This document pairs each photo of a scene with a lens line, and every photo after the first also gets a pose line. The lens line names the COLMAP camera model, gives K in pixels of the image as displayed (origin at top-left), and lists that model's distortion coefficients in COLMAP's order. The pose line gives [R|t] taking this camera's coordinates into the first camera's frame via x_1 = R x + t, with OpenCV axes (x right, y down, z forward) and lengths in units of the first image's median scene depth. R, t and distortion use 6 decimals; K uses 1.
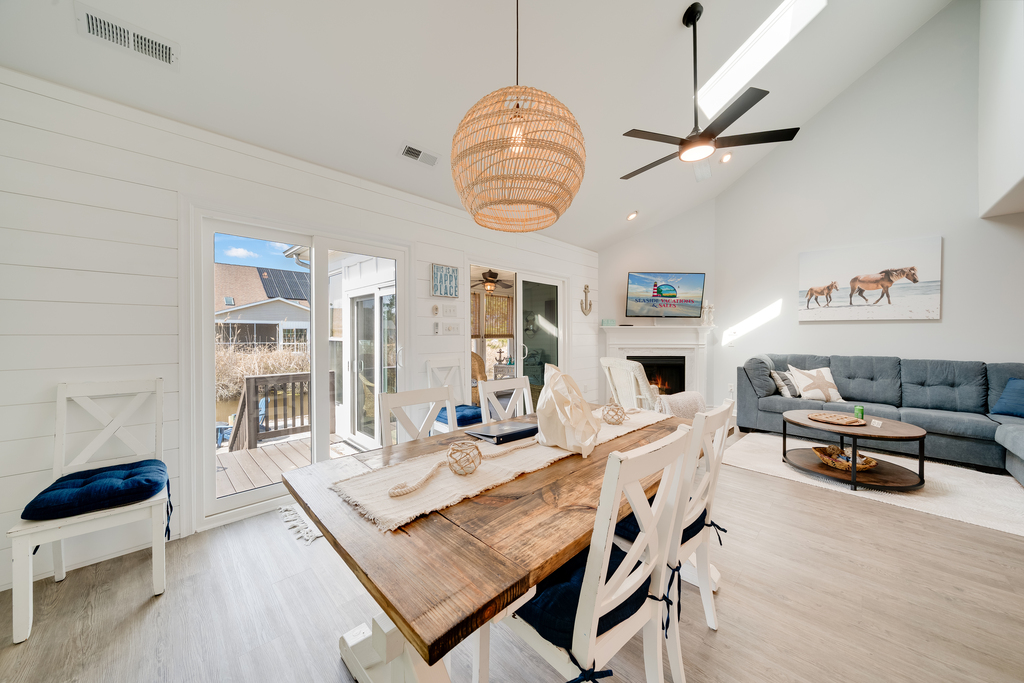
lens RADIAL K [[354.3, 0, 509.8], [0, 354.3, 336.3], [0, 0, 1]] dist [-0.006406, -0.000009]
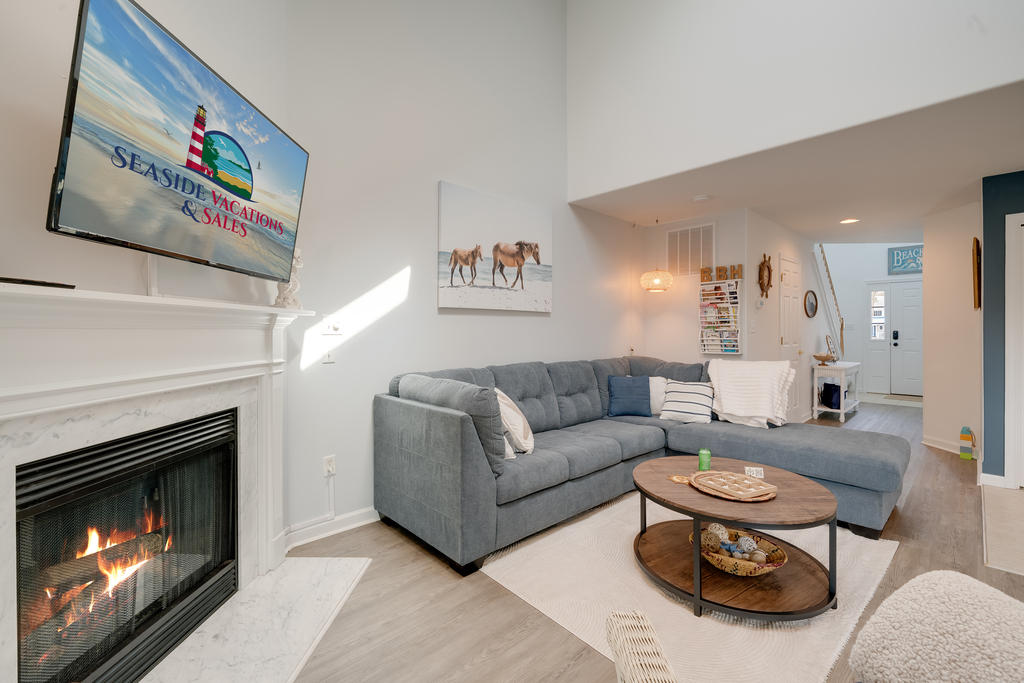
lens RADIAL K [[444.0, 0, 509.6], [0, 444.0, 333.2], [0, 0, 1]] dist [0.008165, -0.000998]
pose [[0.029116, -0.009261, 0.999533, 0.161959], [0.011470, 0.999894, 0.008930, -0.009892], [-0.999510, 0.011205, 0.029219, 0.994366]]
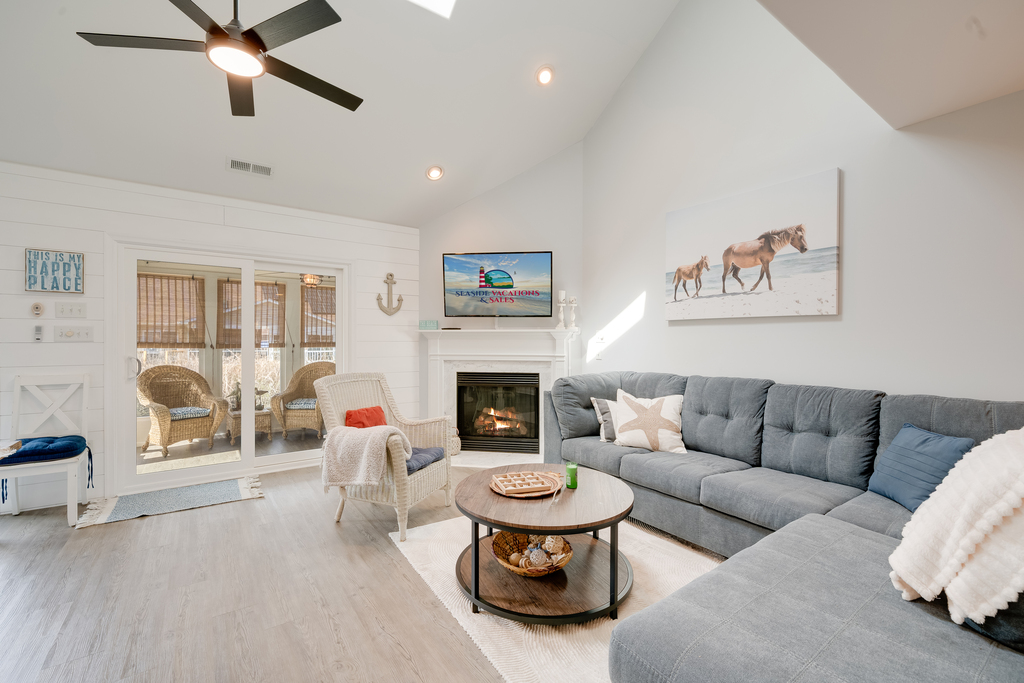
lens RADIAL K [[437.9, 0, 509.1], [0, 437.9, 341.4], [0, 0, 1]] dist [0.004243, -0.000461]
pose [[0.985178, -0.000056, -0.171533, 0.767558], [-0.000806, 0.999987, -0.004953, -0.001570], [0.171531, 0.005018, 0.985166, 0.195840]]
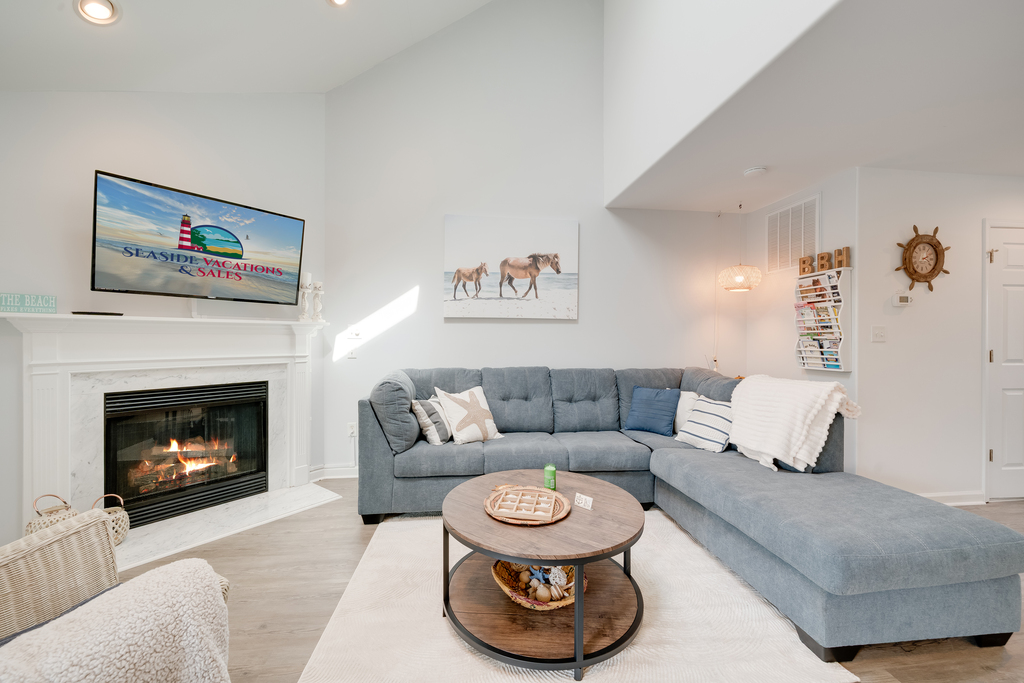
lens RADIAL K [[404.7, 0, 508.8], [0, 404.7, 338.8], [0, 0, 1]] dist [-0.000092, -0.000241]
pose [[0.618852, -0.003225, 0.785501, 0.336417], [0.004637, 0.999989, 0.000452, -0.003382], [-0.785494, 0.003362, 0.618860, 0.492173]]
